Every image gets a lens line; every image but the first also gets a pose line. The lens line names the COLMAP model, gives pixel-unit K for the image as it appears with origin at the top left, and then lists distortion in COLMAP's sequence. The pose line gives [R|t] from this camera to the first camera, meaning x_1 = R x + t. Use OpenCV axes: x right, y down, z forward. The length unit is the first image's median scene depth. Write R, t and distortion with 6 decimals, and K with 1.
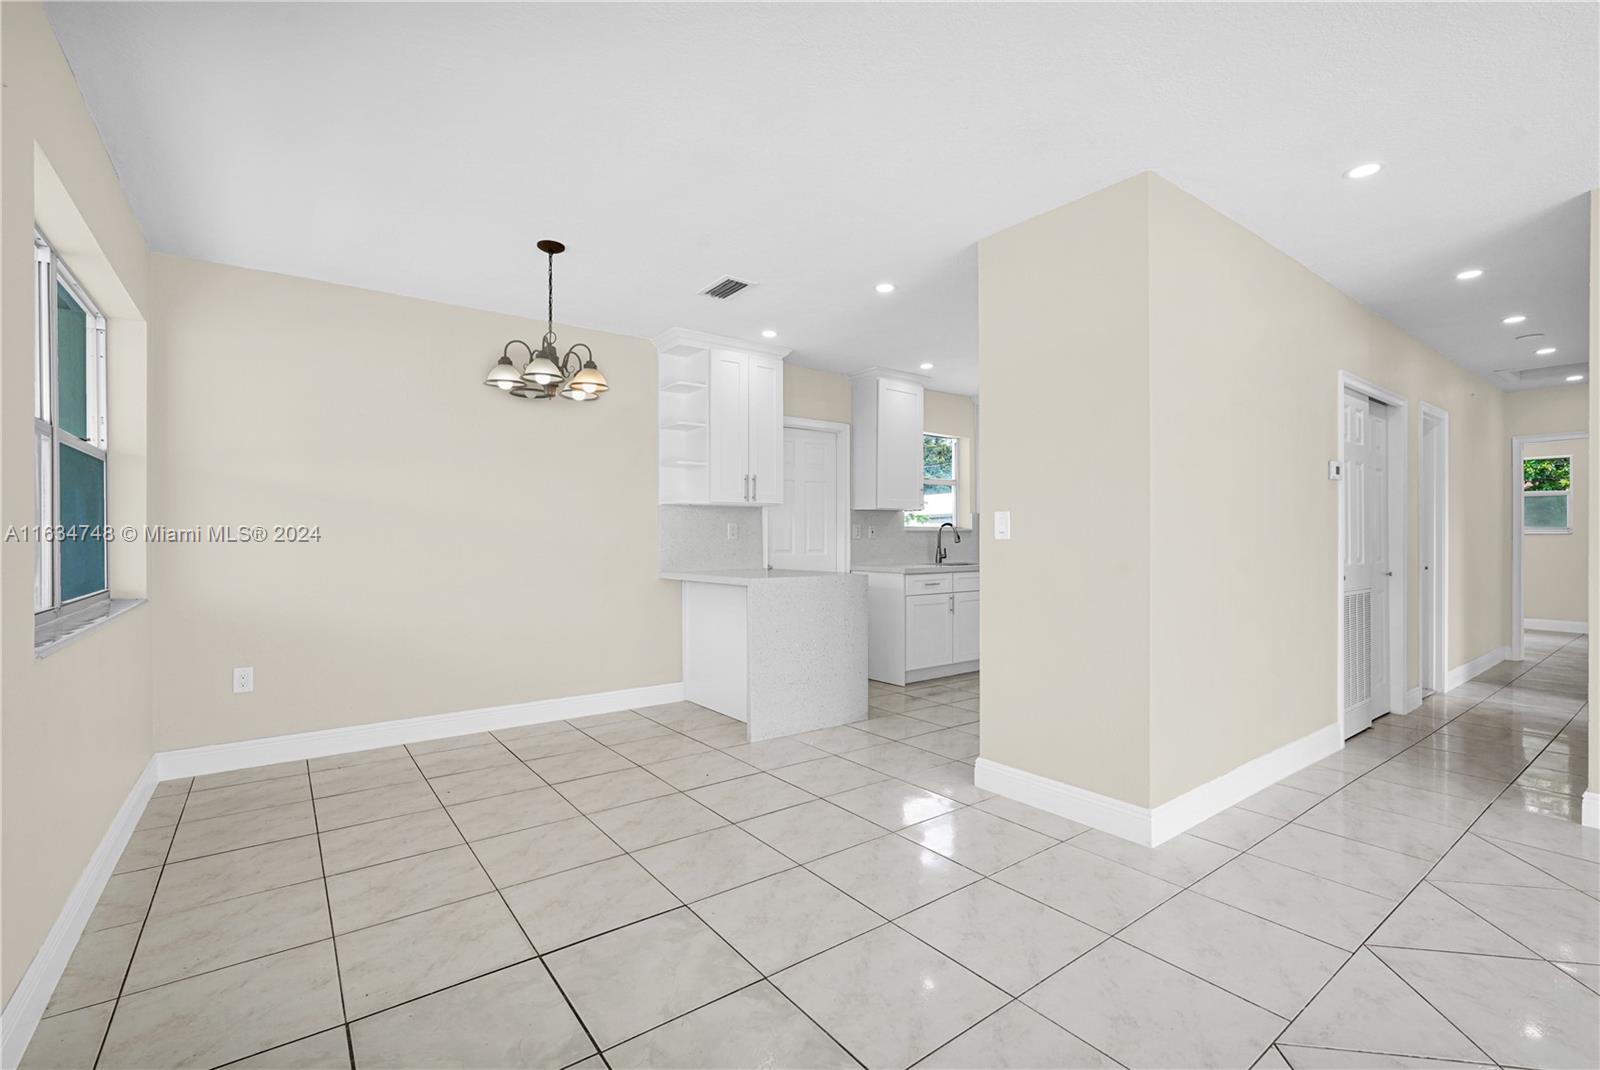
lens RADIAL K [[715.6, 0, 794.8], [0, 715.6, 536.8], [0, 0, 1]] dist [-0.027665, 0.012880]
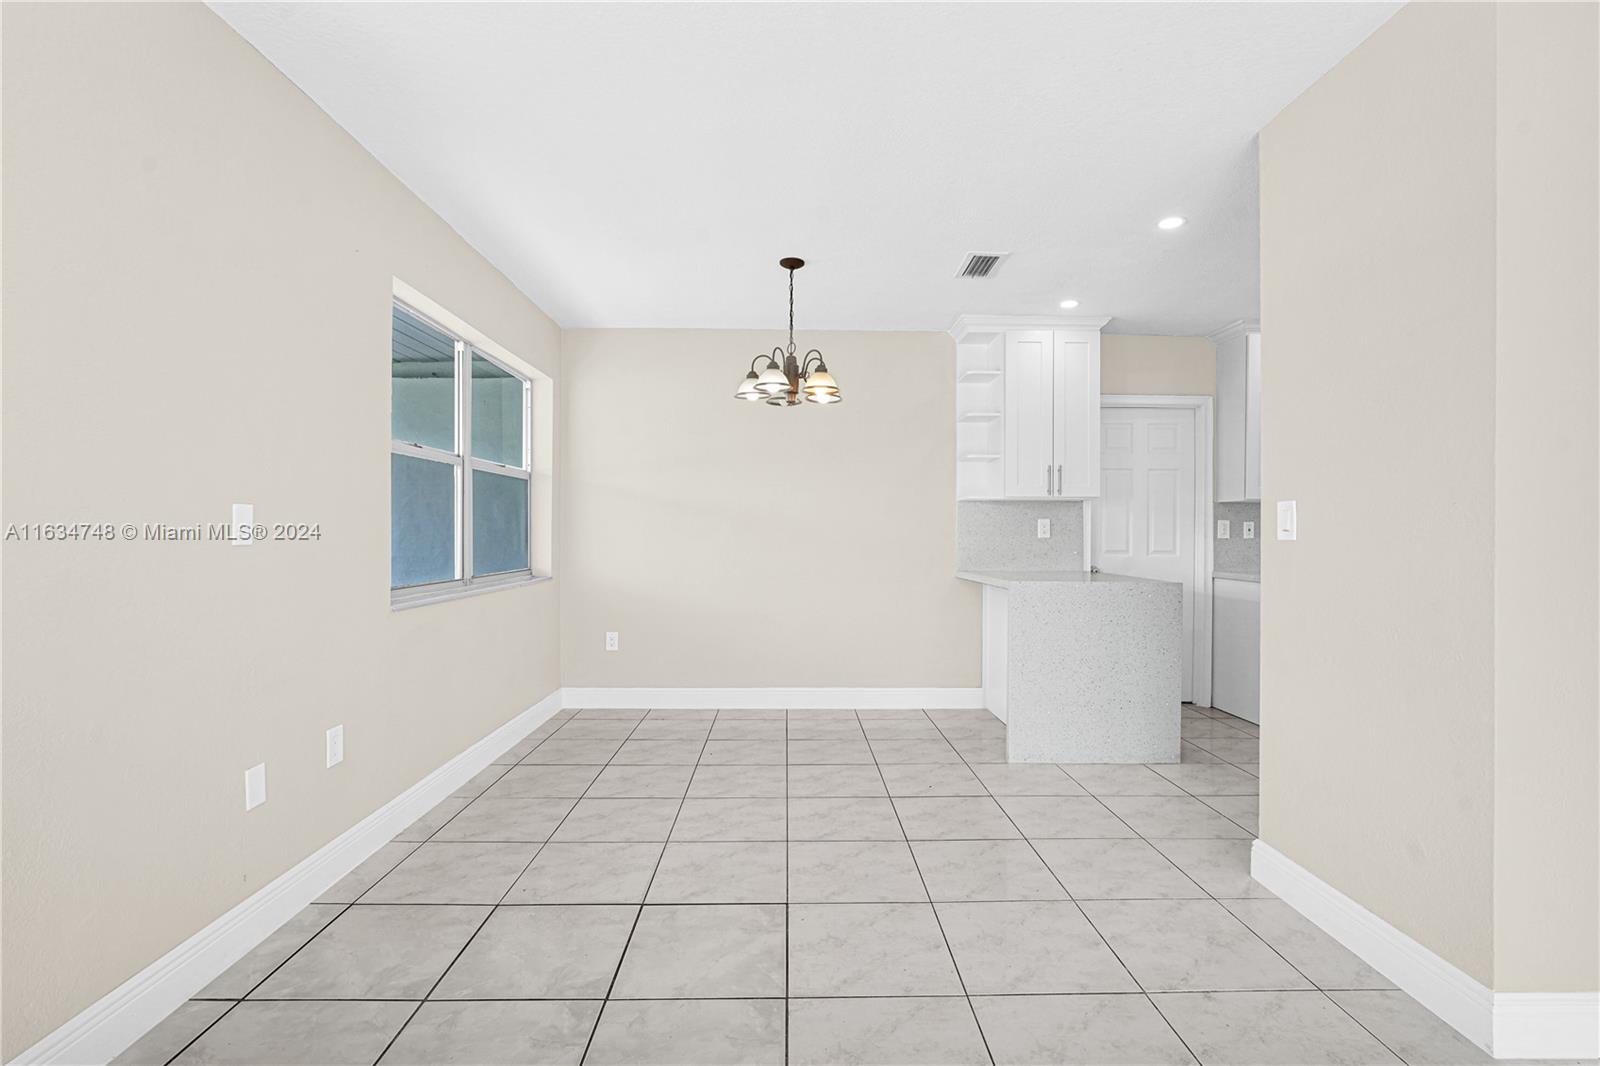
lens RADIAL K [[715.6, 0, 794.8], [0, 715.6, 534.8], [0, 0, 1]] dist [-0.027665, 0.012880]
pose [[0.807291, 0.005359, -0.590130, 0.225748], [-0.004674, 0.999985, 0.002687, -0.001026], [0.590135, 0.000589, 0.807304, 0.102681]]
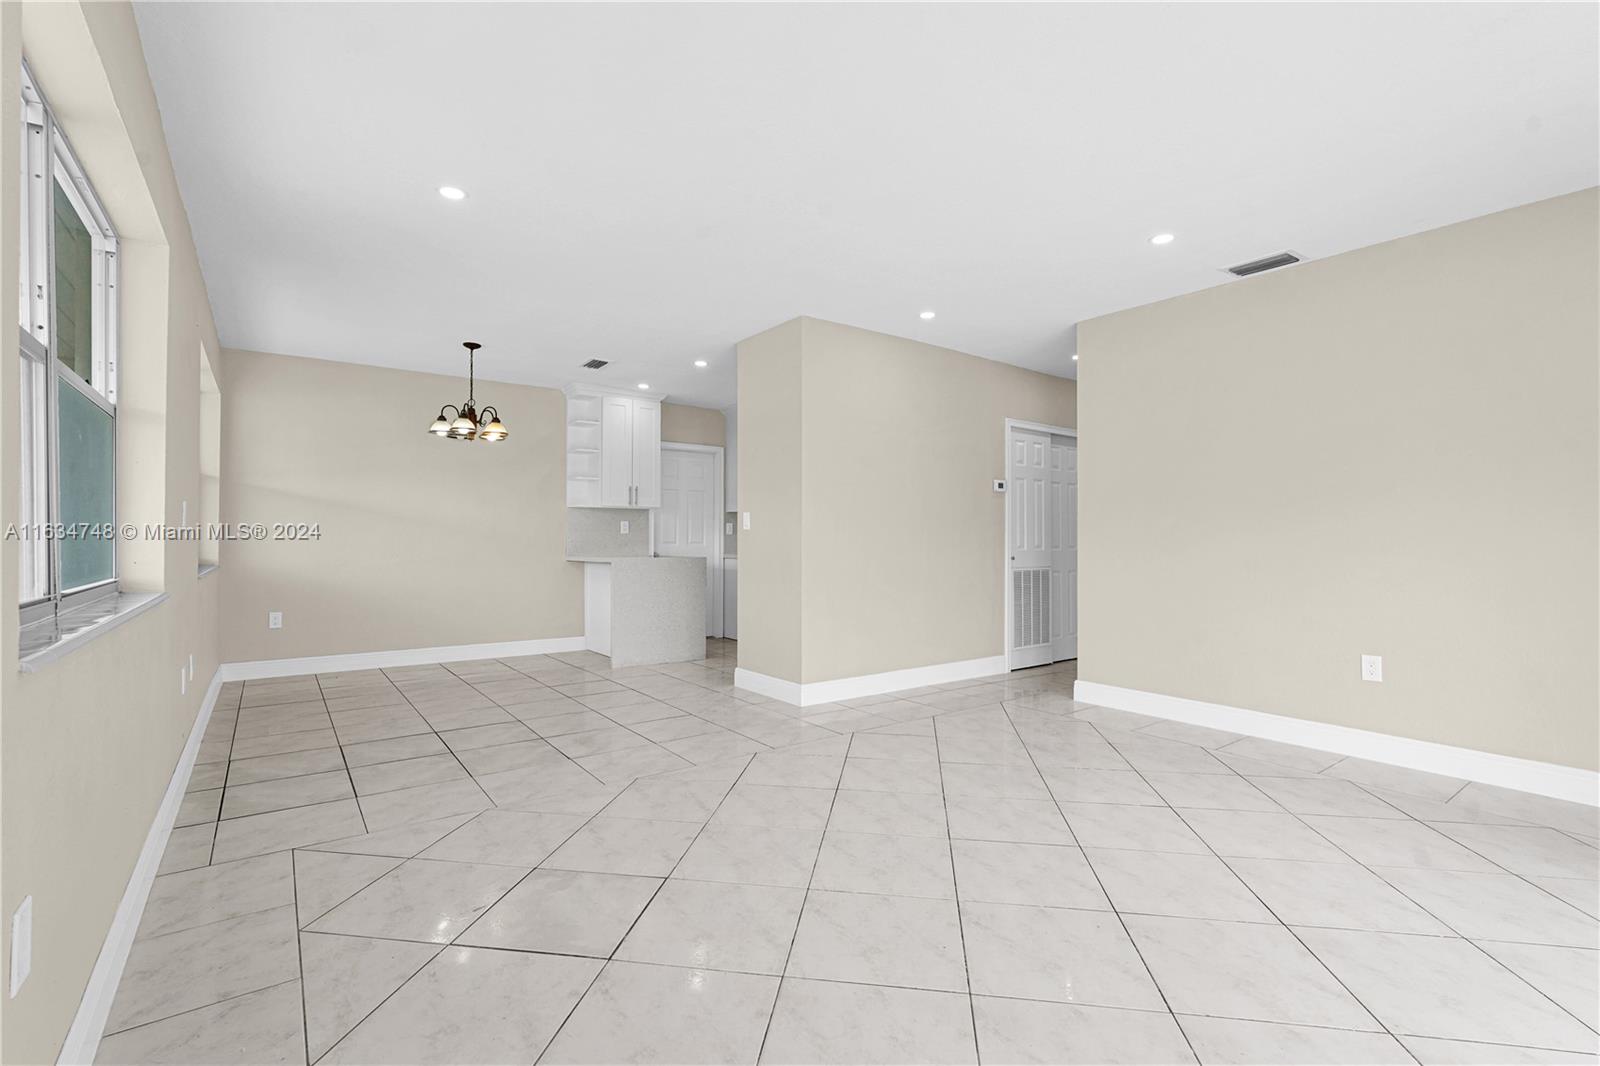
lens RADIAL K [[738.9, 0, 804.1], [0, 738.9, 535.3], [0, 0, 1]] dist [-0.029087, 0.016720]
pose [[0.999984, 0.002676, -0.005007, 0.310760], [-0.002716, 0.999964, -0.008071, 0.021395], [0.004985, 0.008085, 0.999955, -0.481504]]
